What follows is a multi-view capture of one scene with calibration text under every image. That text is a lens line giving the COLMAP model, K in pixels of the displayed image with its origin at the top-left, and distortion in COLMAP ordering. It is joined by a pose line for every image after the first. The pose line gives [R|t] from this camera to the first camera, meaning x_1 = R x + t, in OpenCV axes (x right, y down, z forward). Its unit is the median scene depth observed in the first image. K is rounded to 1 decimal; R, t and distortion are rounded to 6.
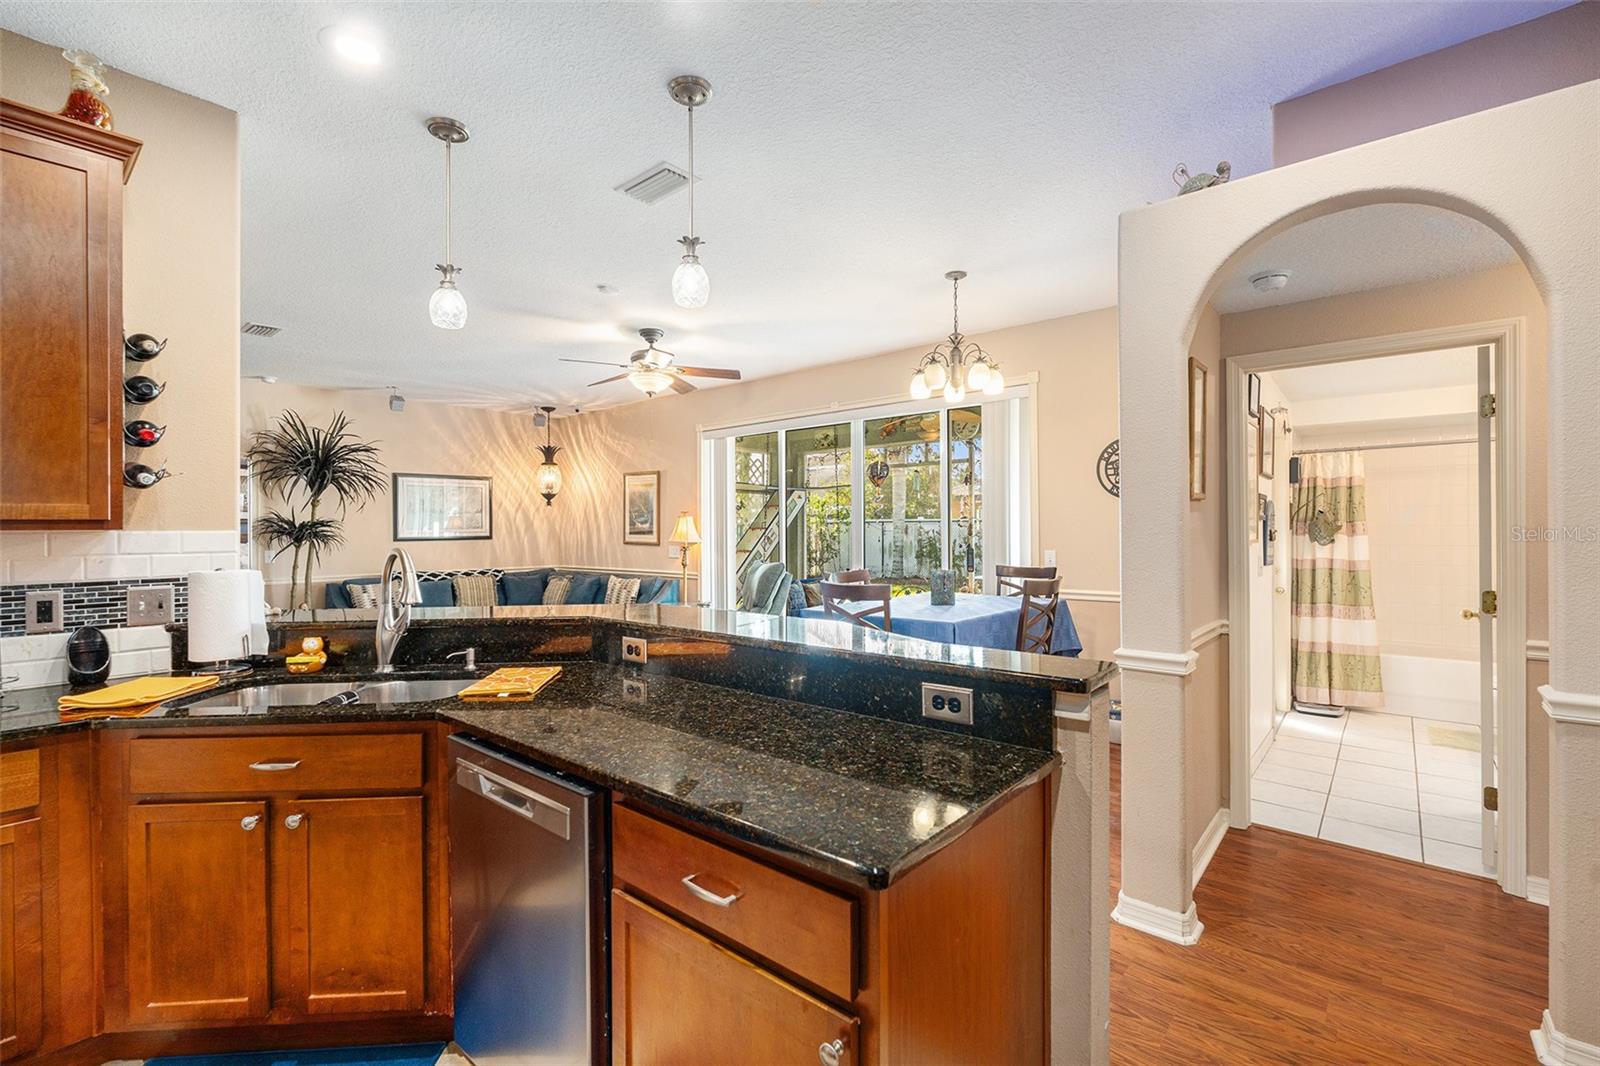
lens RADIAL K [[702.7, 0, 809.1], [0, 702.7, 529.7], [0, 0, 1]] dist [-0.008739, 0.001264]
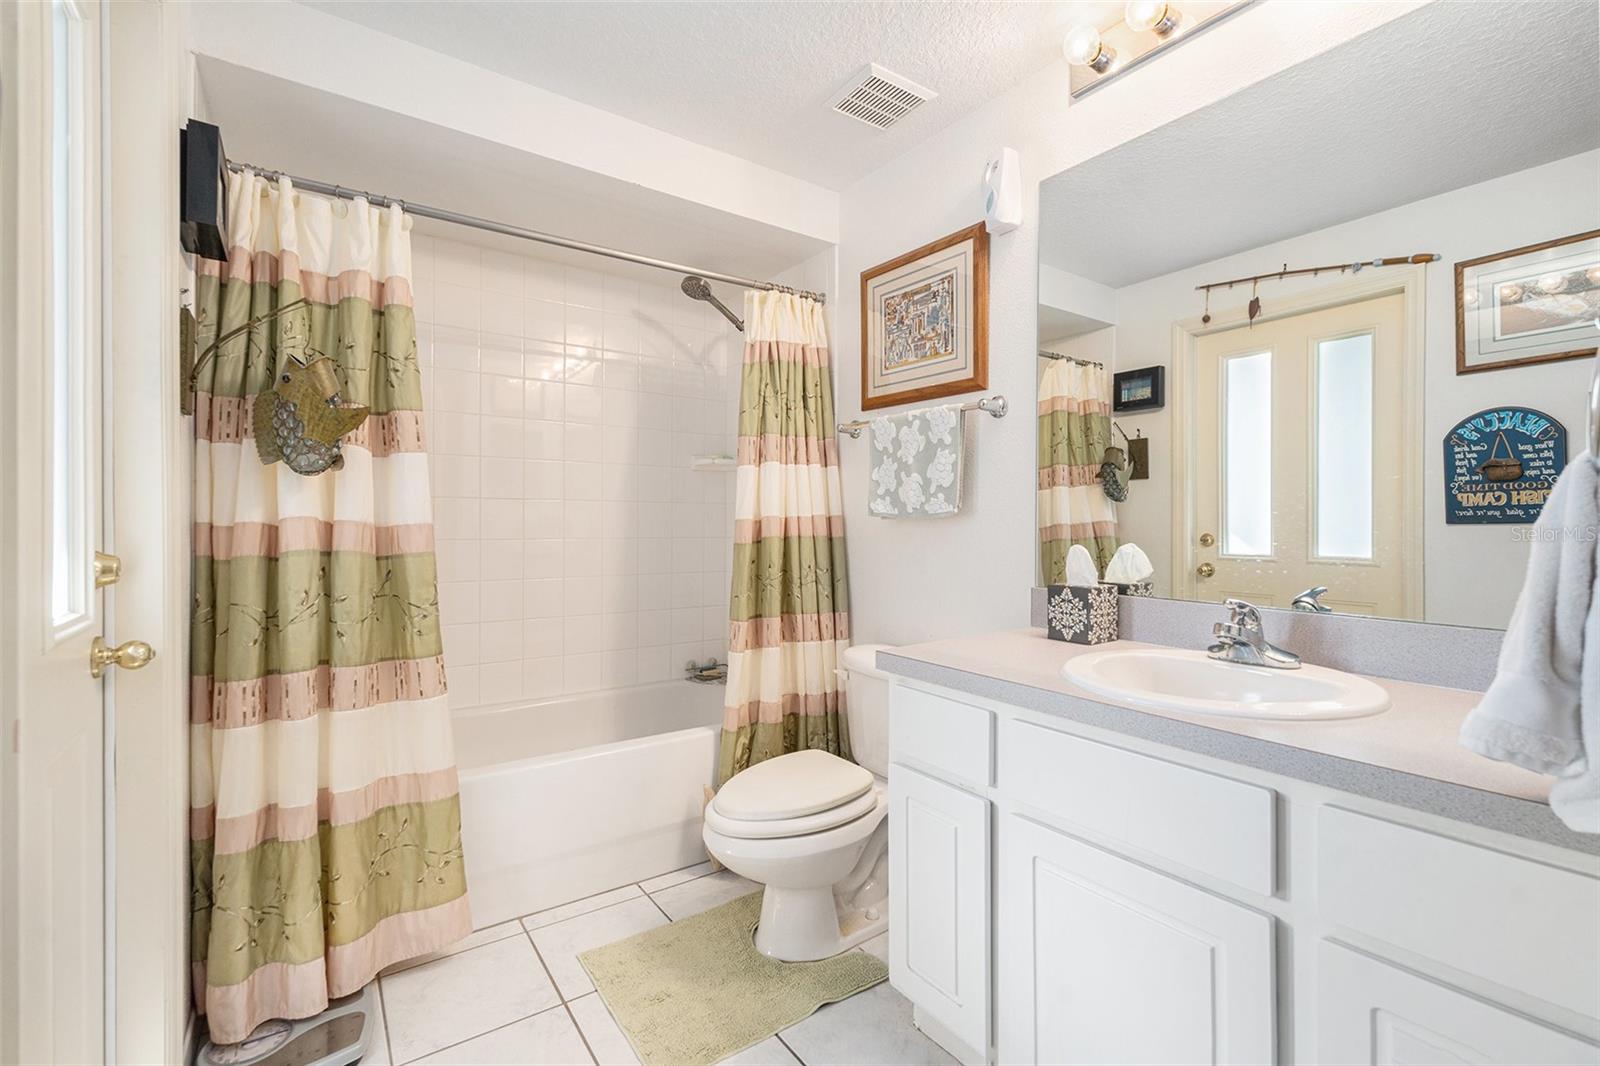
lens RADIAL K [[702.7, 0, 798.3], [0, 702.7, 527.9], [0, 0, 1]] dist [-0.008739, 0.001264]
pose [[0.259648, 0.004080, 0.965695, 0.498288], [-0.000417, 0.999991, -0.004113, 0.045718], [-0.965703, 0.000665, 0.259647, 0.714842]]
